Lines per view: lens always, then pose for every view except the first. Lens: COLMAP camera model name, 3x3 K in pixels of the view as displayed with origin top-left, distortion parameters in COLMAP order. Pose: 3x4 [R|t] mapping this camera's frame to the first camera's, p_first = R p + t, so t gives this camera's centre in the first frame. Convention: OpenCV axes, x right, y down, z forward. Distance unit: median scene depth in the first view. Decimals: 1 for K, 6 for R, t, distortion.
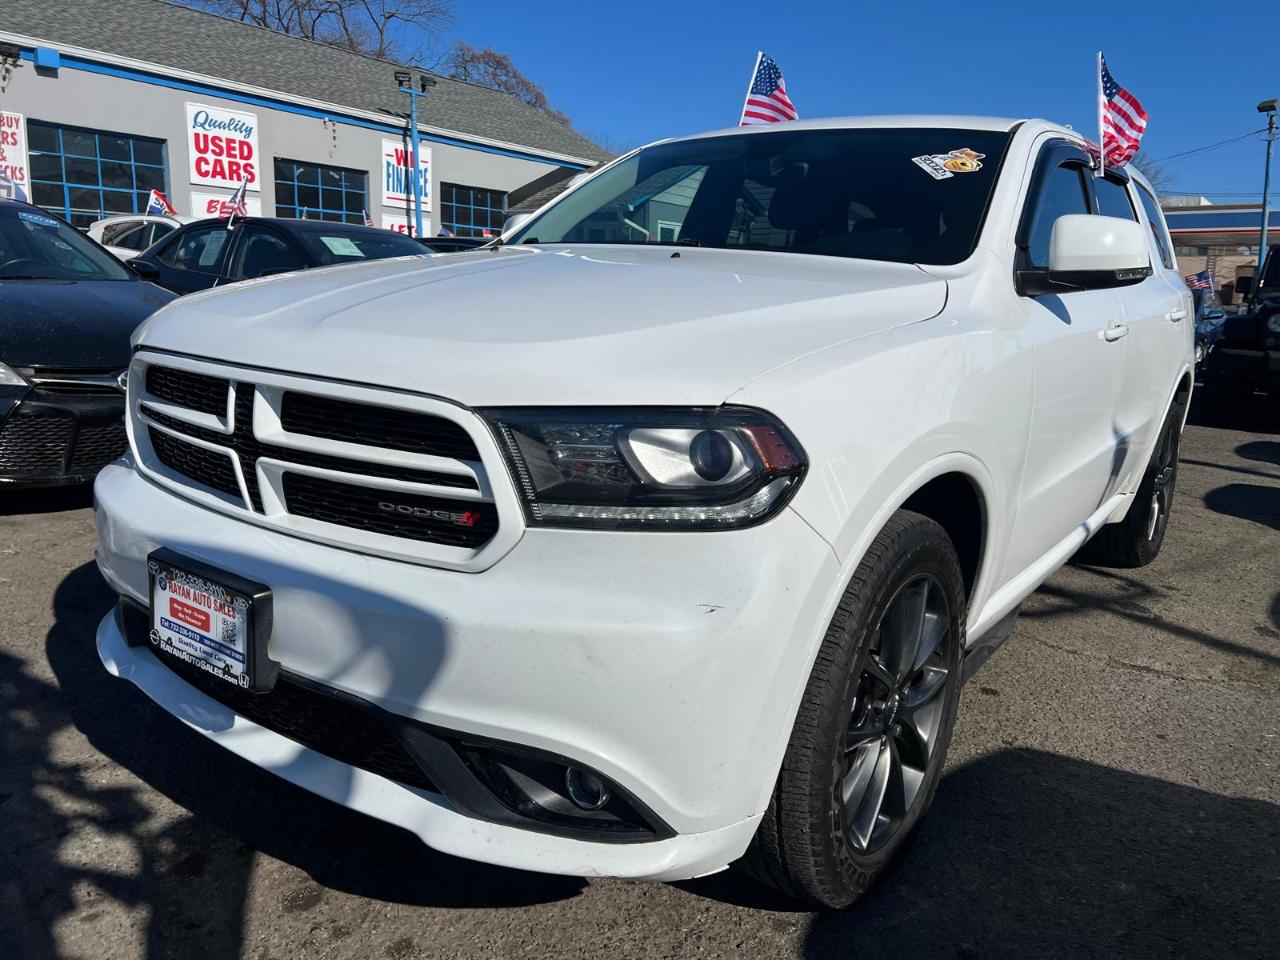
lens RADIAL K [[971.9, 0, 633.0], [0, 971.9, 474.1], [0, 0, 1]] dist [0.049951, -0.053988]
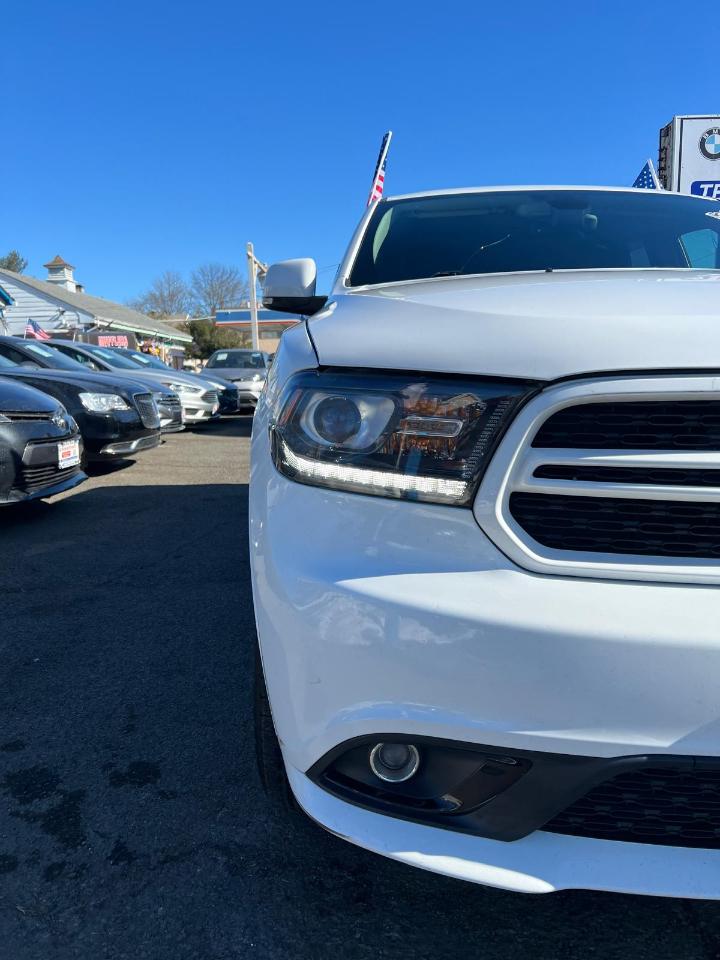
lens RADIAL K [[728.9, 0, 357.9], [0, 728.9, 480.6], [0, 0, 1]] dist [0.049951, -0.053988]
pose [[0.807771, -0.137625, 0.573207, -1.073473], [0.158602, 0.987250, 0.013531, -0.110295], [-0.567760, 0.079981, 0.819299, 0.823946]]
